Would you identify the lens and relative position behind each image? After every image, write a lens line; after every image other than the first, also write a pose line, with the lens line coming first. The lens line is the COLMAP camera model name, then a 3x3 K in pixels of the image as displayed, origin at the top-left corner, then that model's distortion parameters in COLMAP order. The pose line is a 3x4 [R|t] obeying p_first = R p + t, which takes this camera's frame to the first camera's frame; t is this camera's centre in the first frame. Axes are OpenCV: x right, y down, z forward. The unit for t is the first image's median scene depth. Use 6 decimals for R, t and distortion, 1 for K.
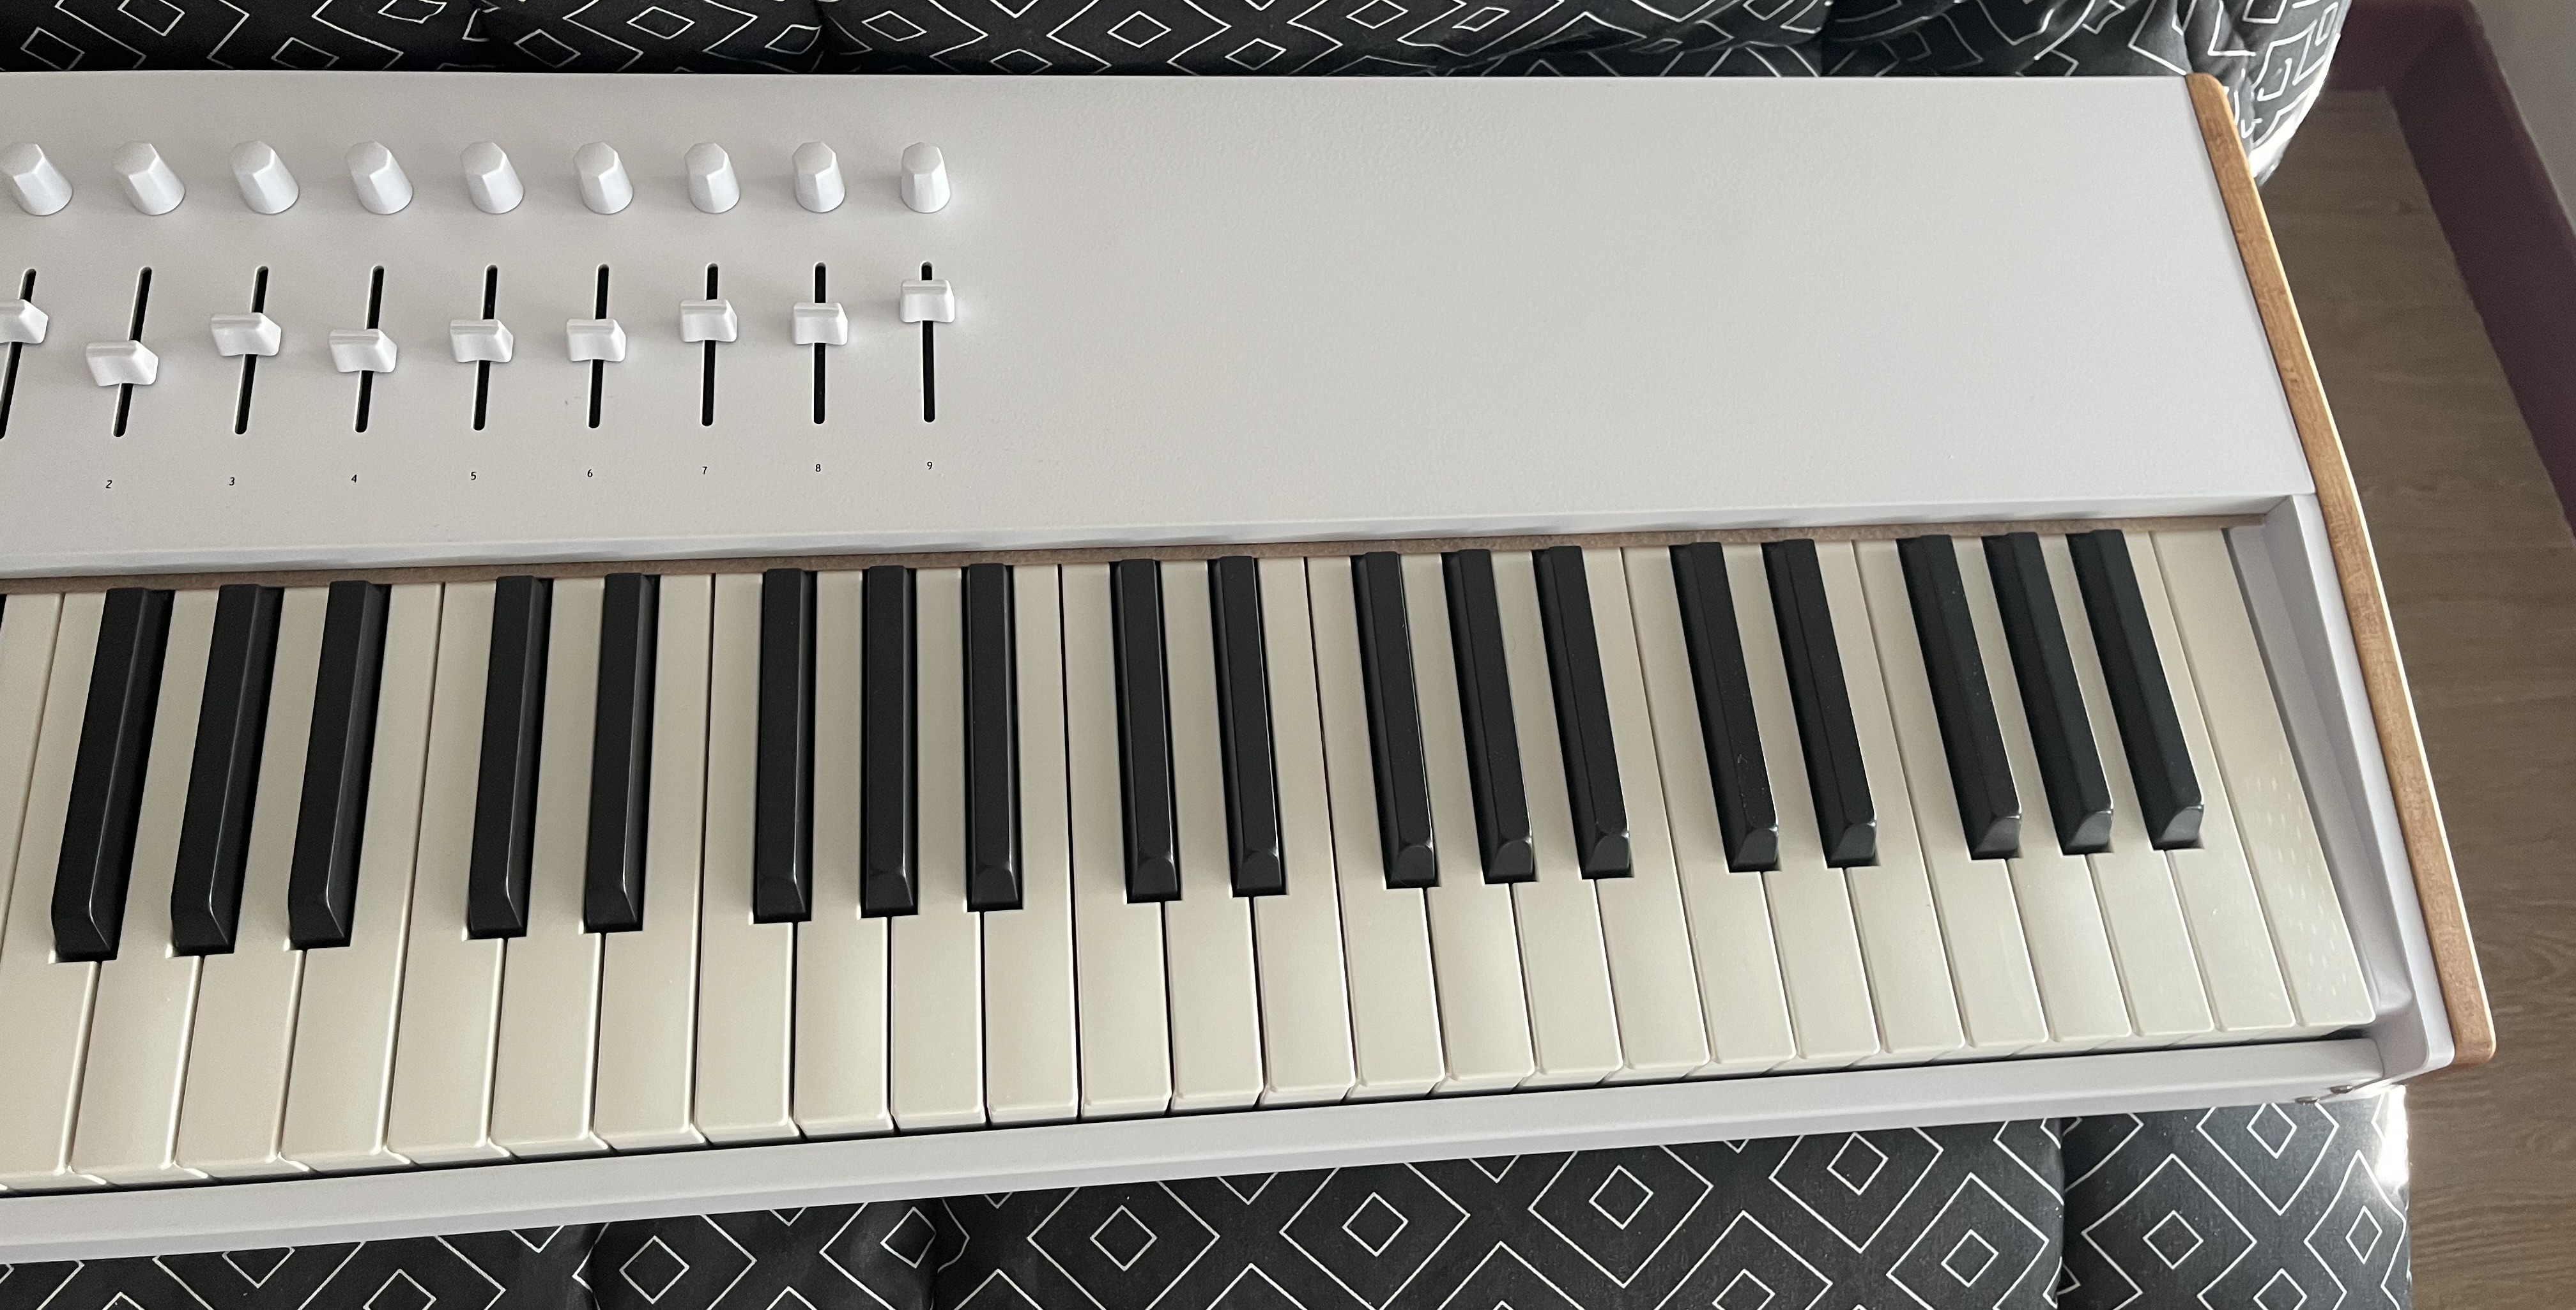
lens RADIAL K [[1814.3, 0, 1405.0], [0, 1814.3, 596.5], [0, 0, 1]] dist [0.013521, -0.012795]
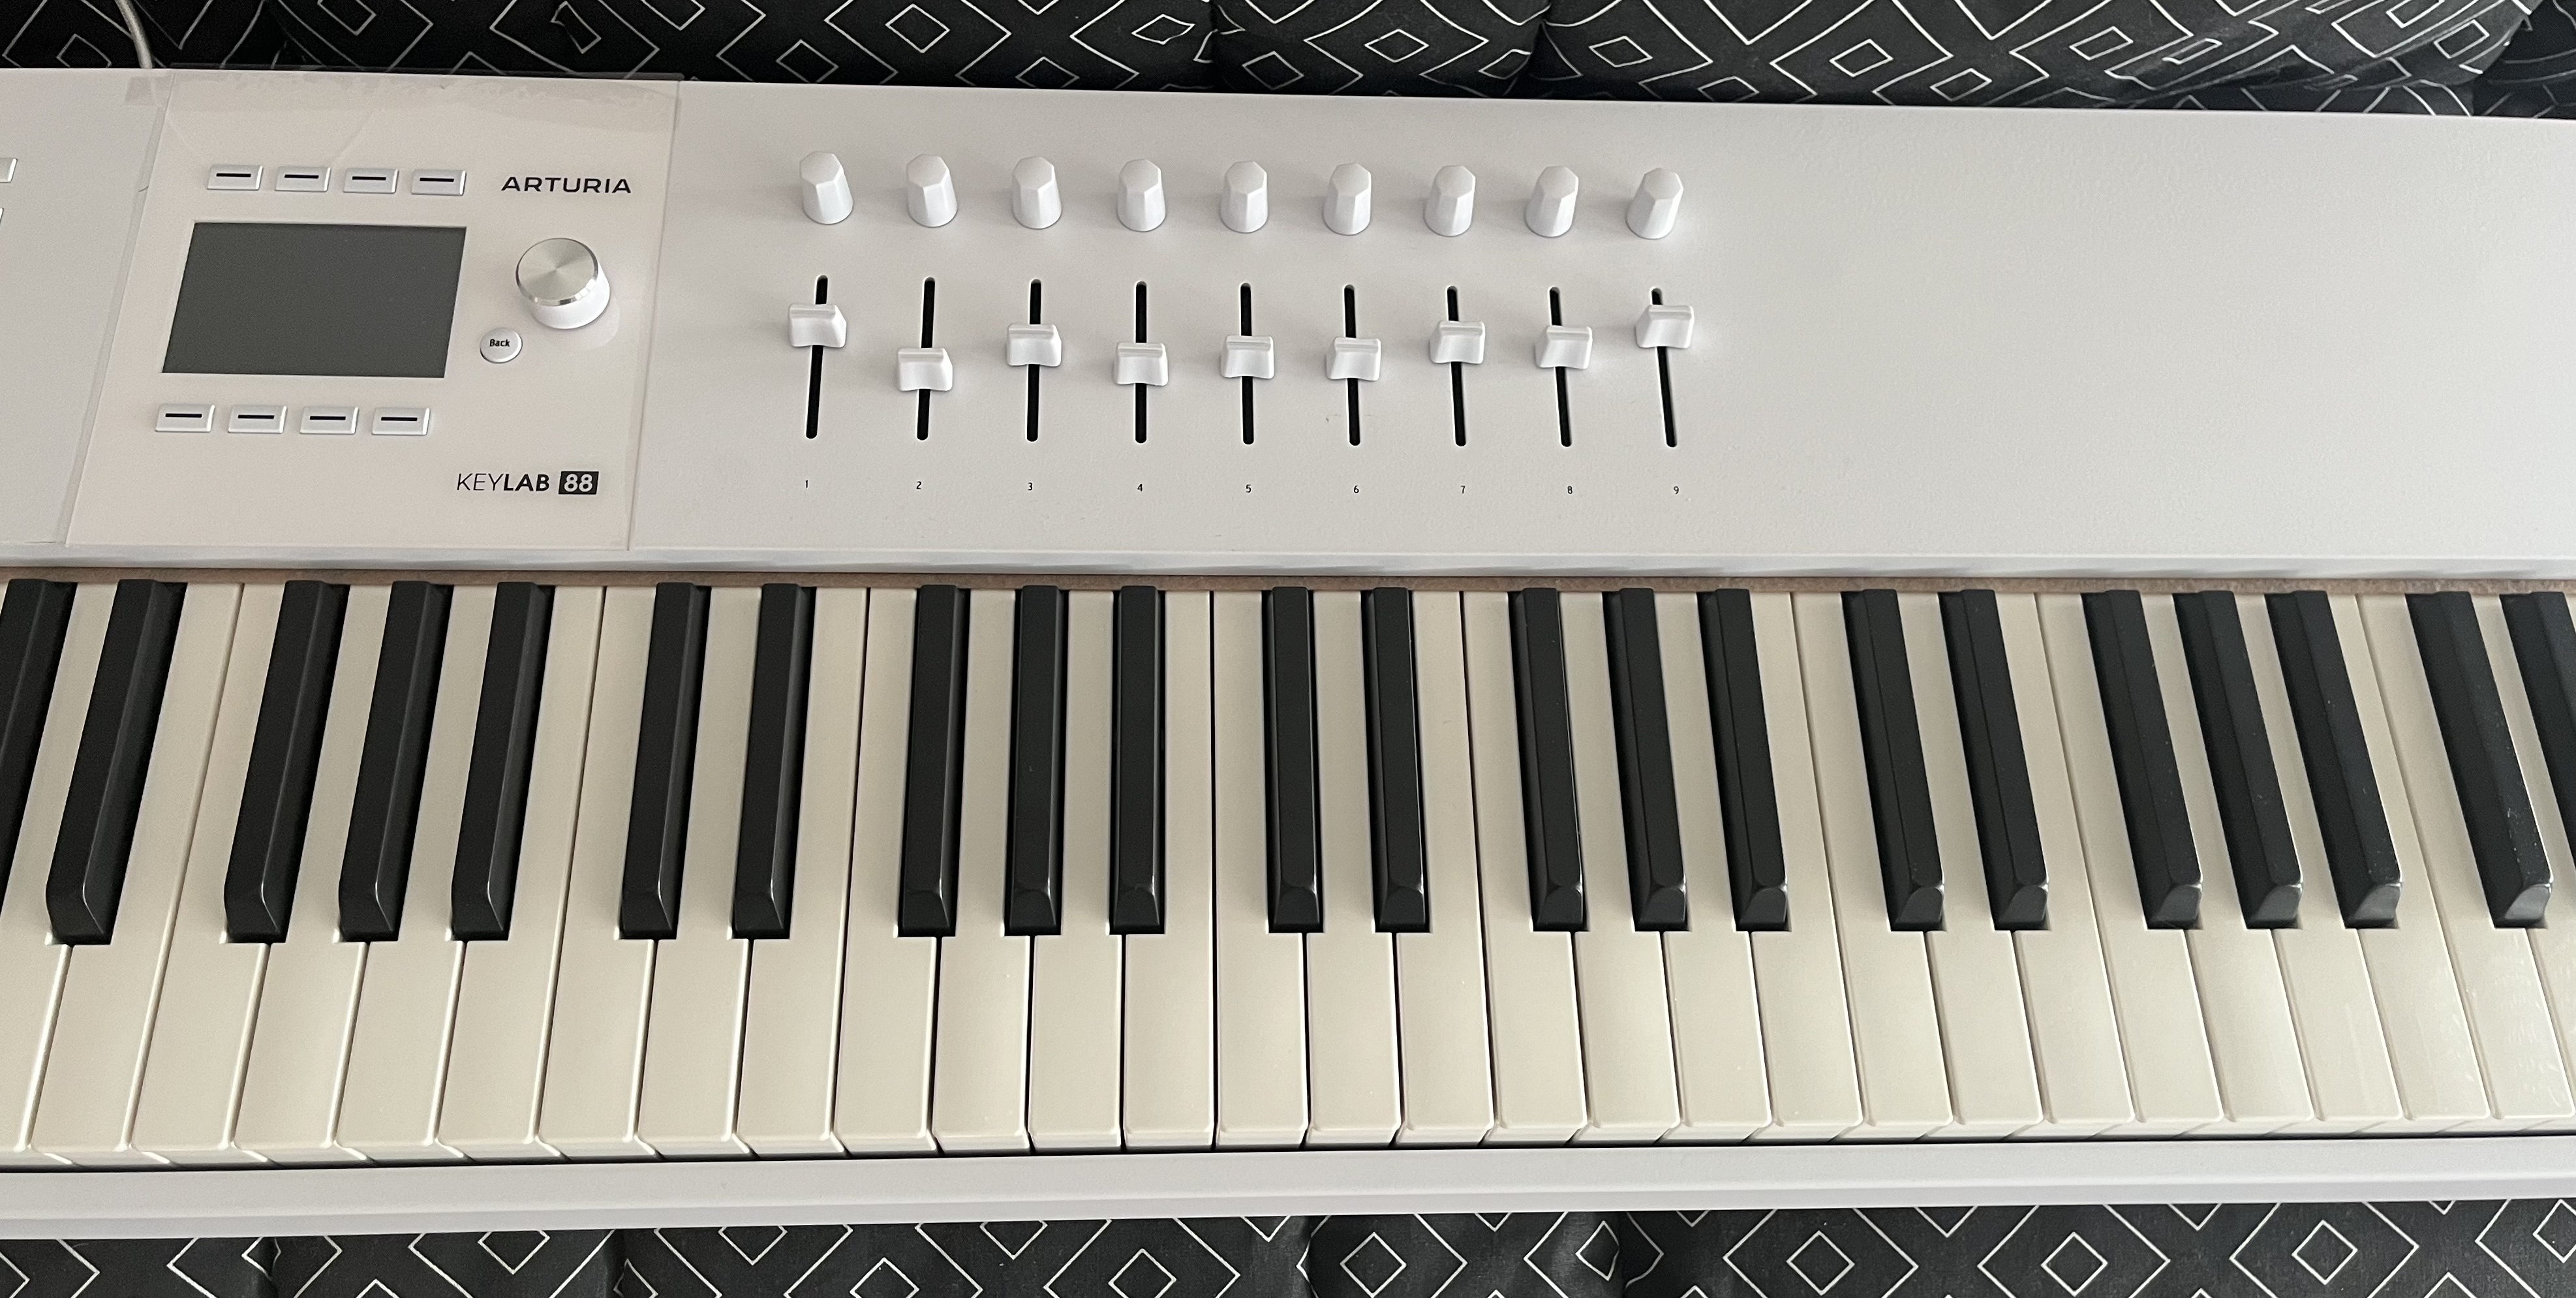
lens RADIAL K [[1850.1, 0, 1291.5], [0, 1850.1, 648.8], [0, 0, 1]] dist [0.026207, -0.023038]
pose [[0.997311, 0.036321, -0.063655, -0.162625], [-0.035738, 0.999308, 0.010270, 0.005464], [0.063984, -0.007968, 0.997919, -0.018294]]
